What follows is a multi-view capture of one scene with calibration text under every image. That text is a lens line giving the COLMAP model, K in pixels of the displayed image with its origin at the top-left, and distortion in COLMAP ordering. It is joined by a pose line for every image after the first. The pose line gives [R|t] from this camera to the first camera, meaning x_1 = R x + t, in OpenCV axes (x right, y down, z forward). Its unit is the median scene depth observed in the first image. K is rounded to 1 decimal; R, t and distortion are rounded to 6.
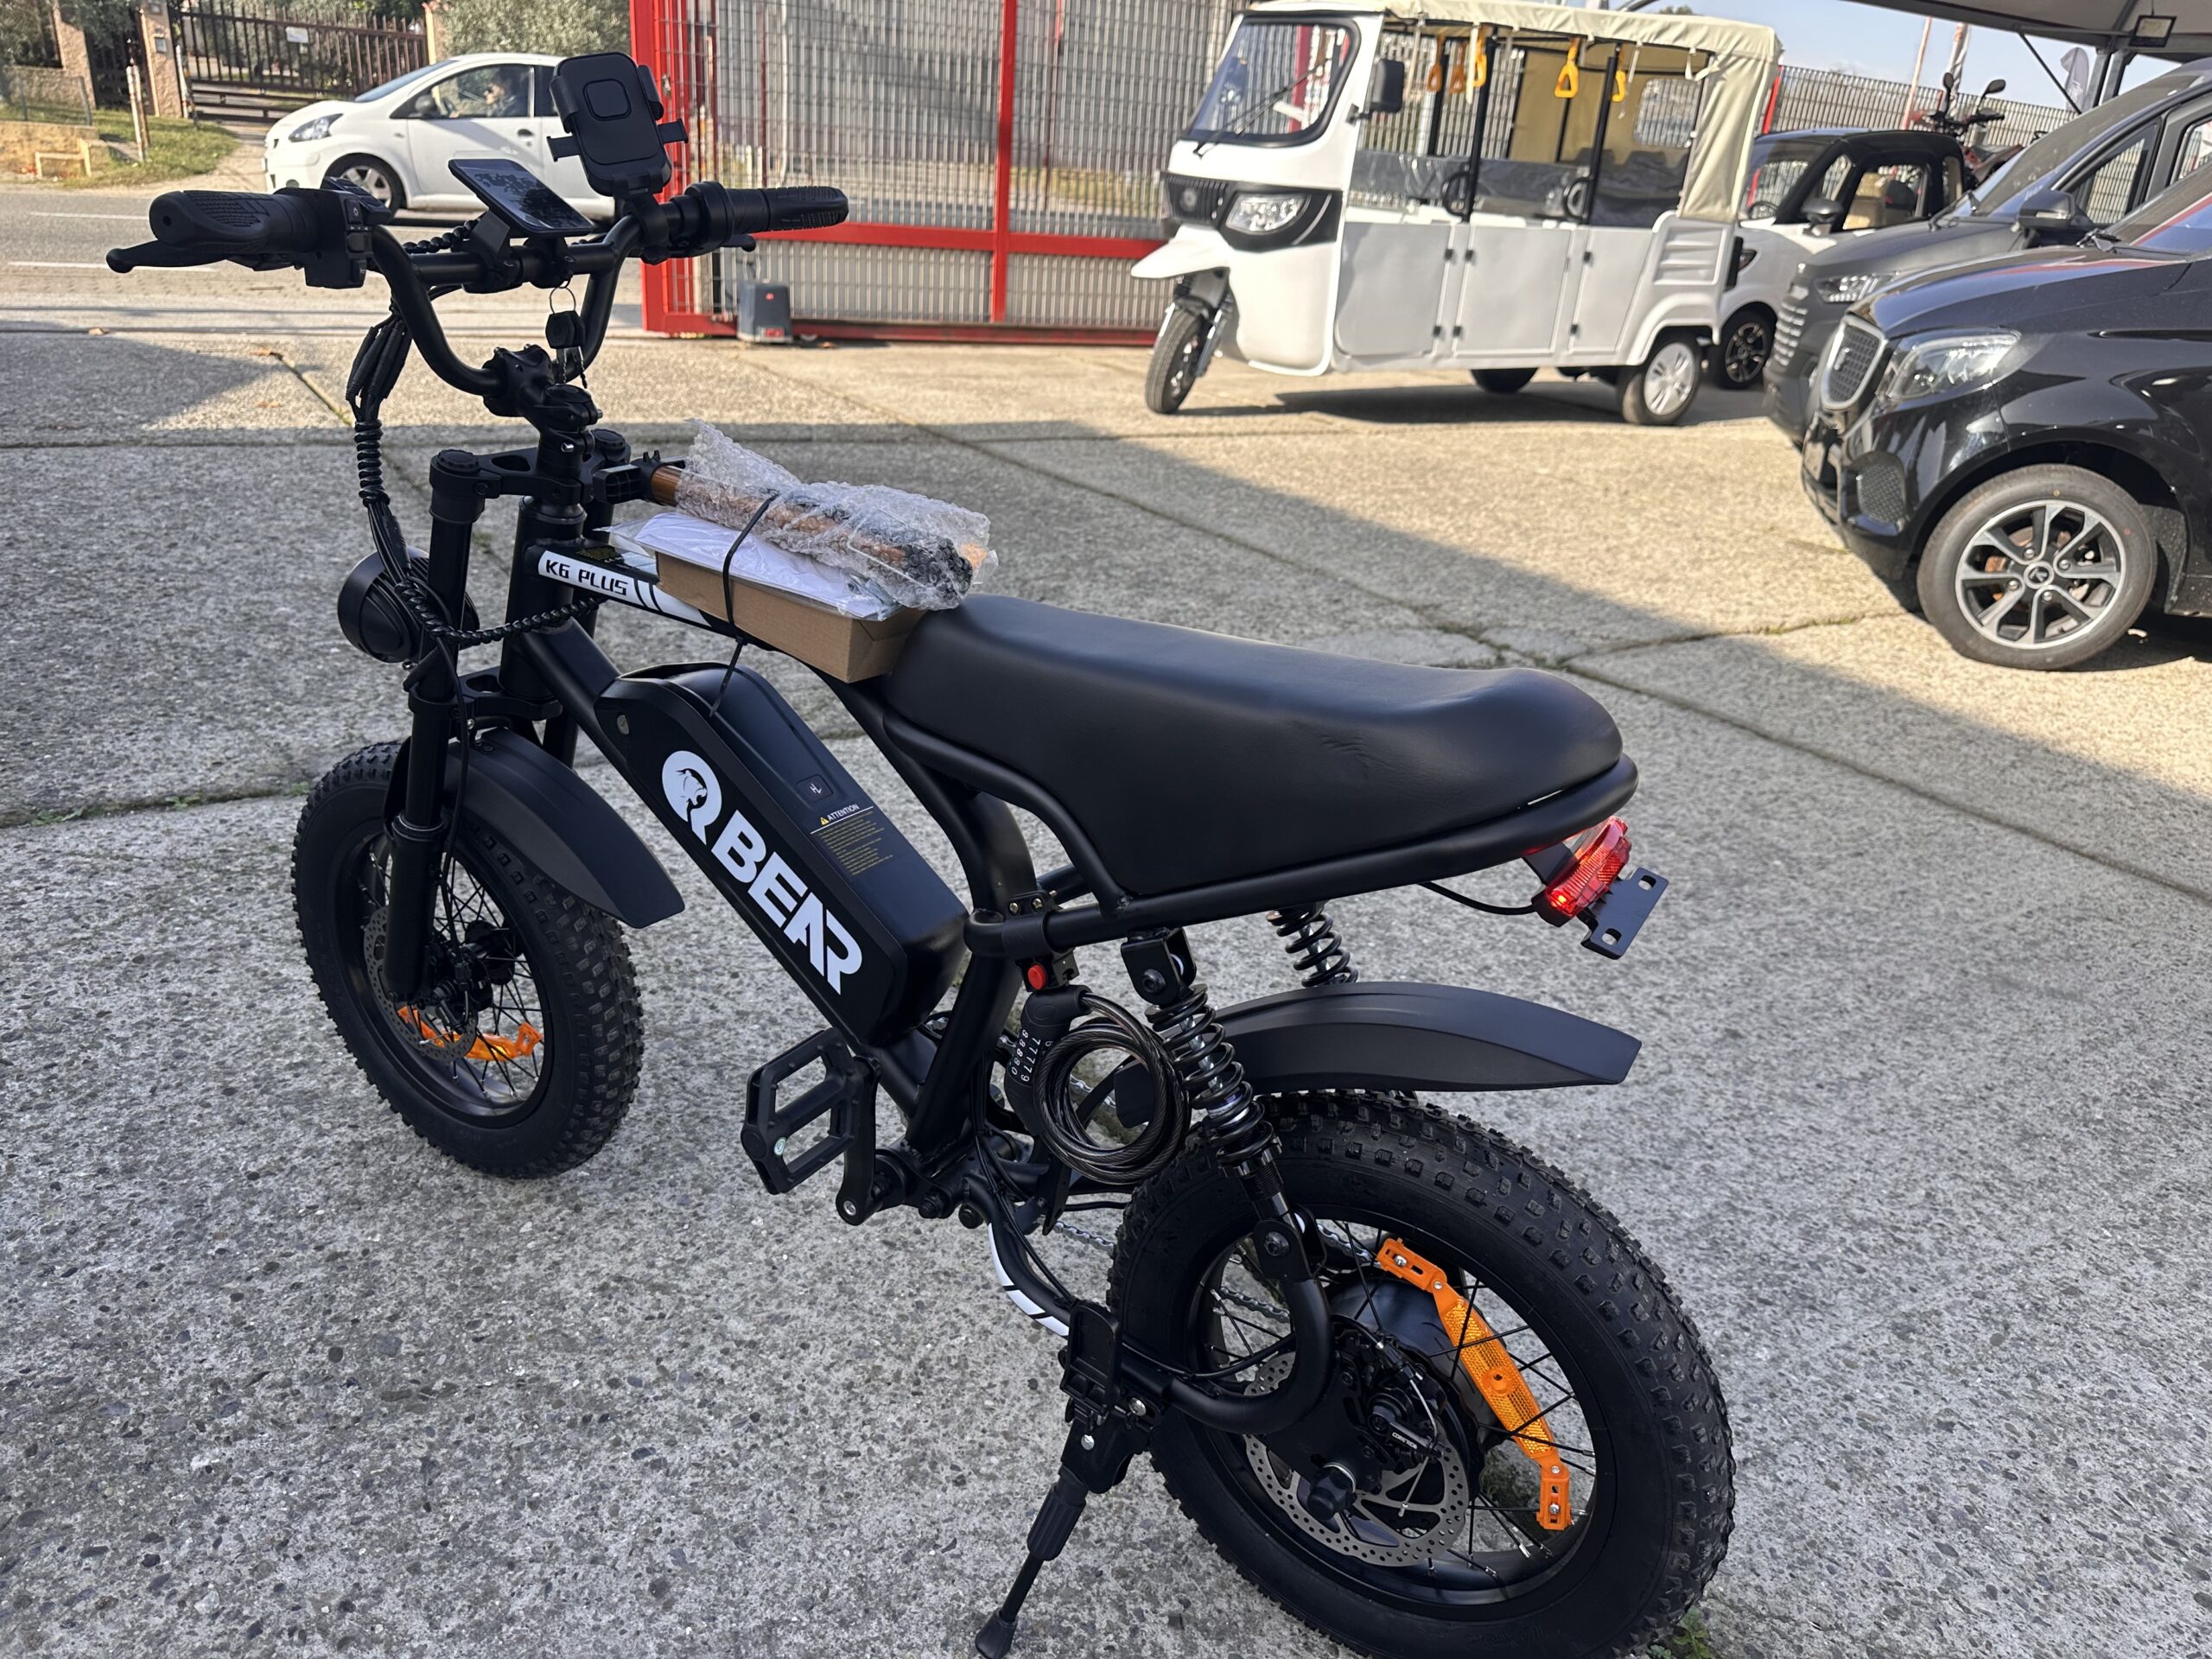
lens RADIAL K [[1665.6, 0, 1103.5], [0, 1665.6, 841.8], [0, 0, 1]] dist [-0.009863, -0.003741]
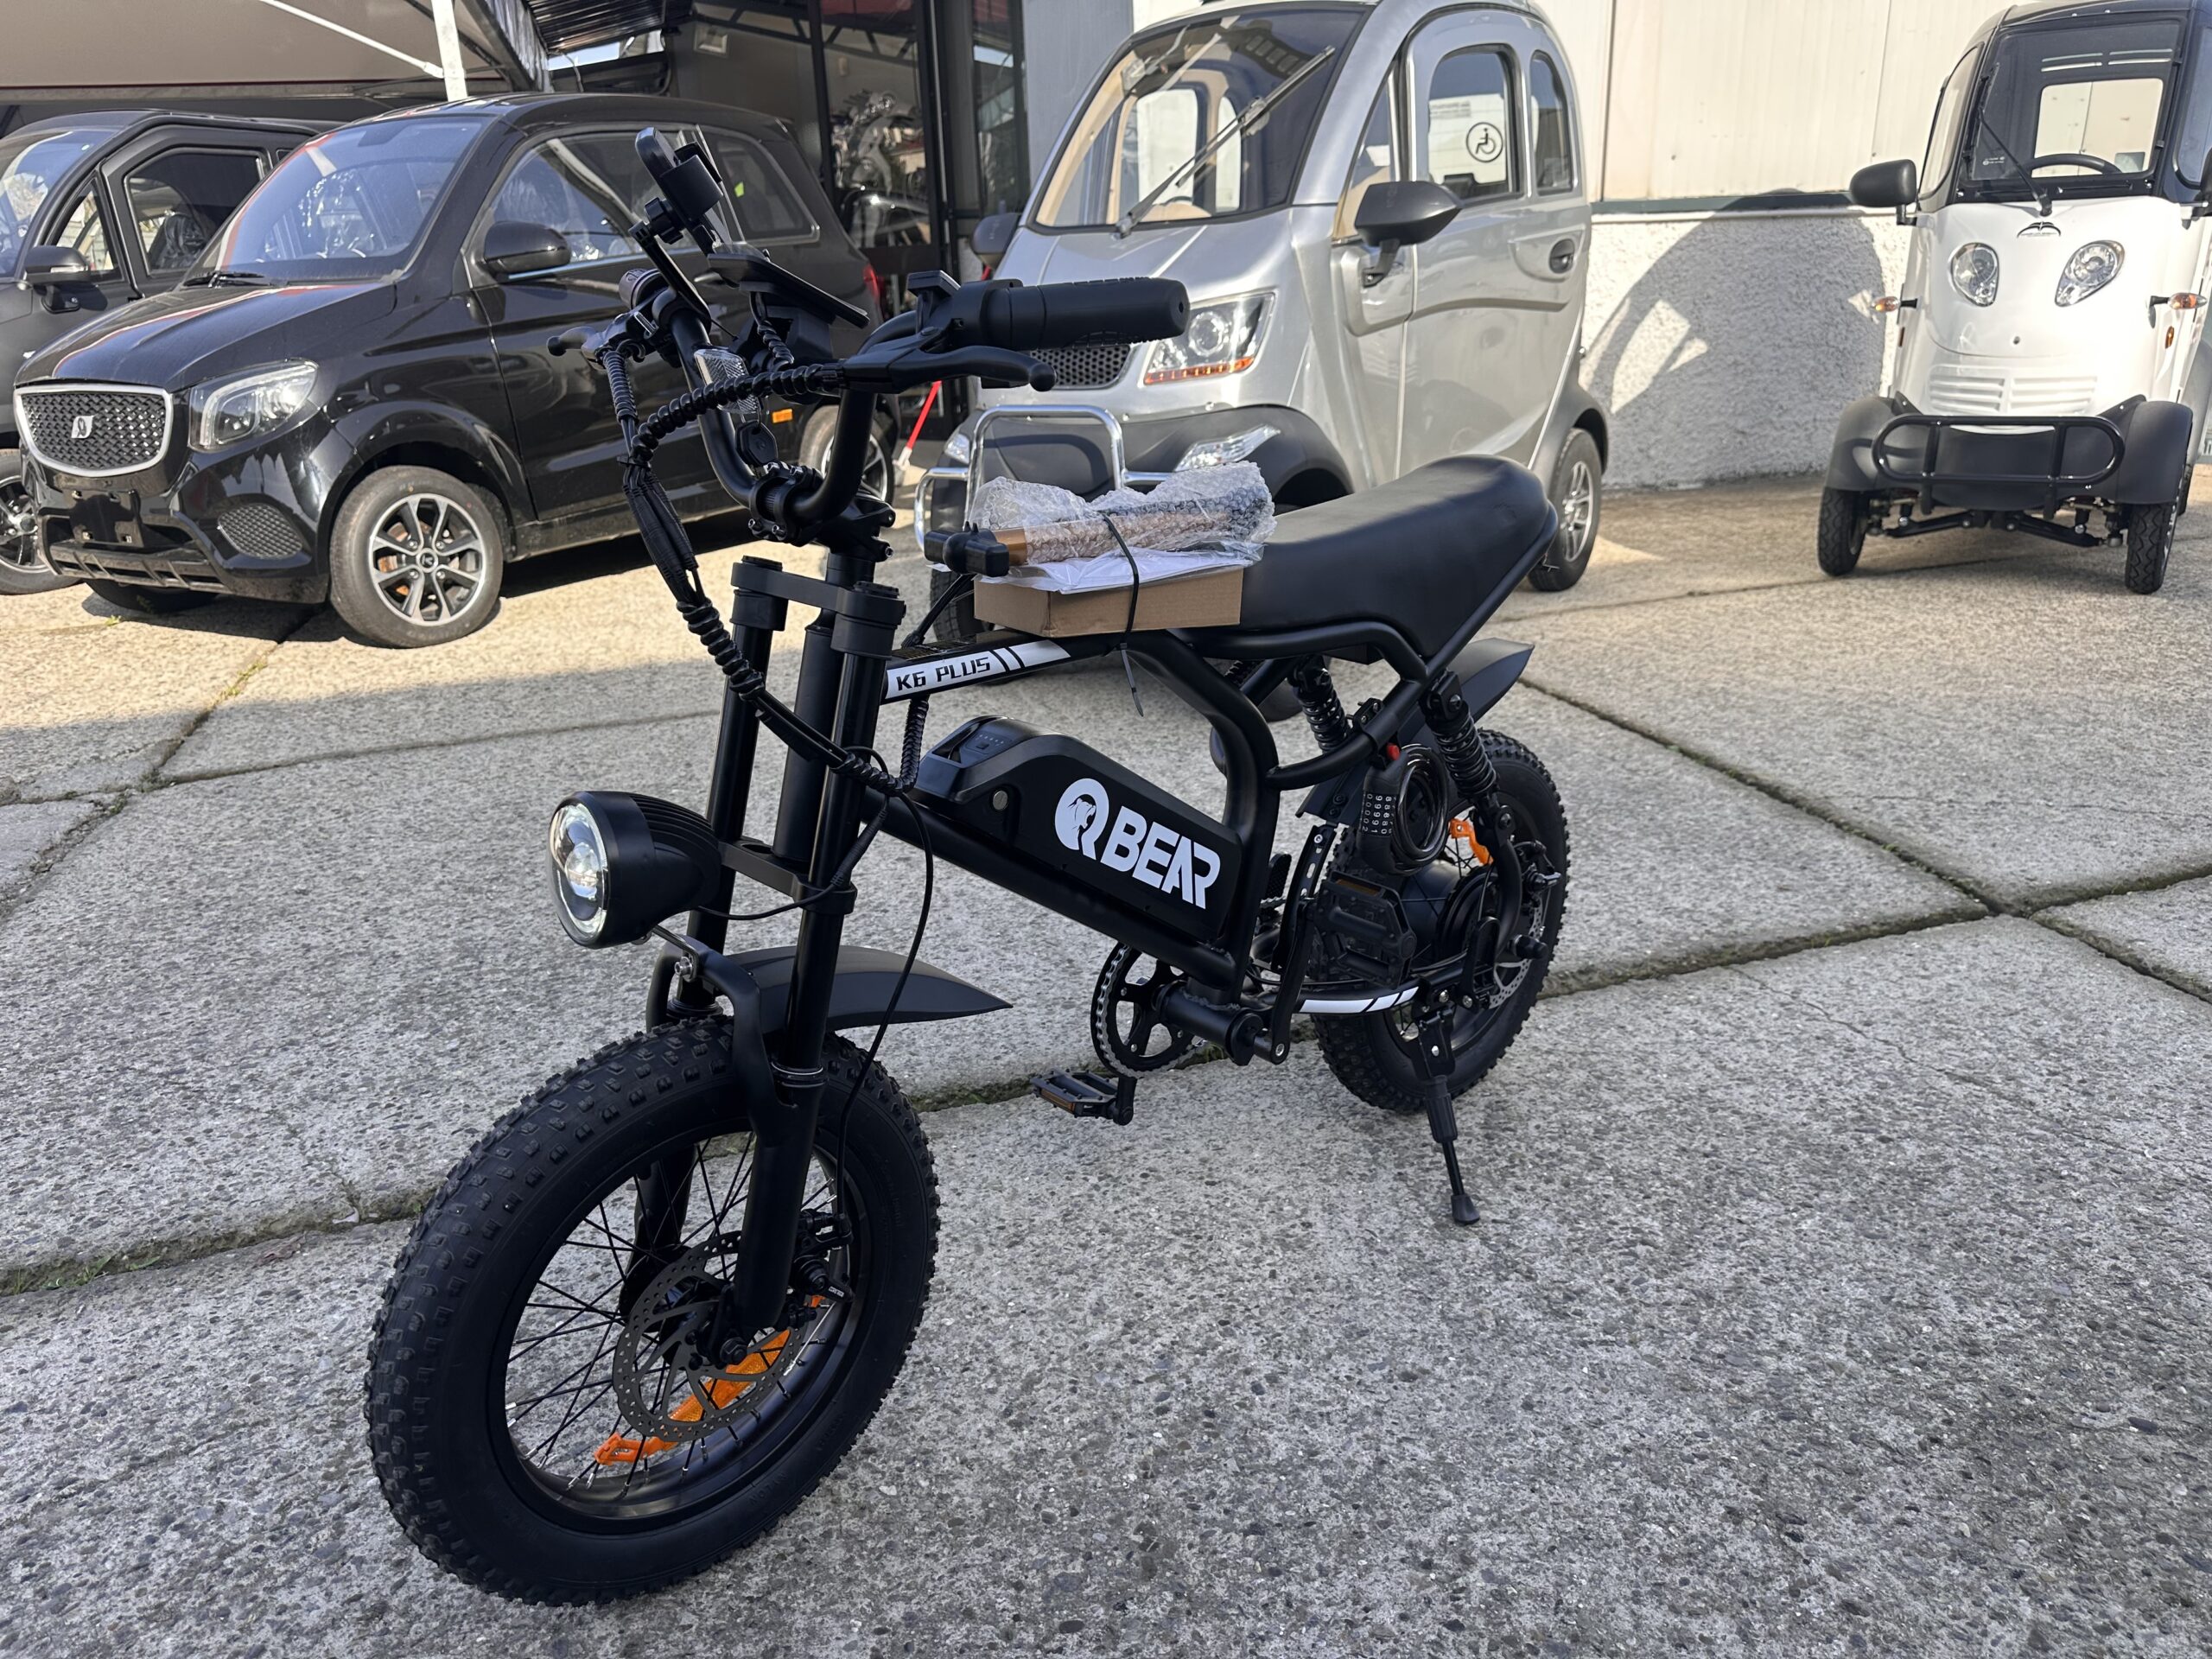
lens RADIAL K [[1715.0, 0, 1132.1], [0, 1715.0, 823.8], [0, 0, 1]] dist [0.038846, -0.096658]
pose [[0.190624, -0.378940, 0.905576, -0.493792], [0.420563, 0.865070, 0.273461, -0.125047], [-0.887011, 0.328723, 0.324271, 0.245141]]
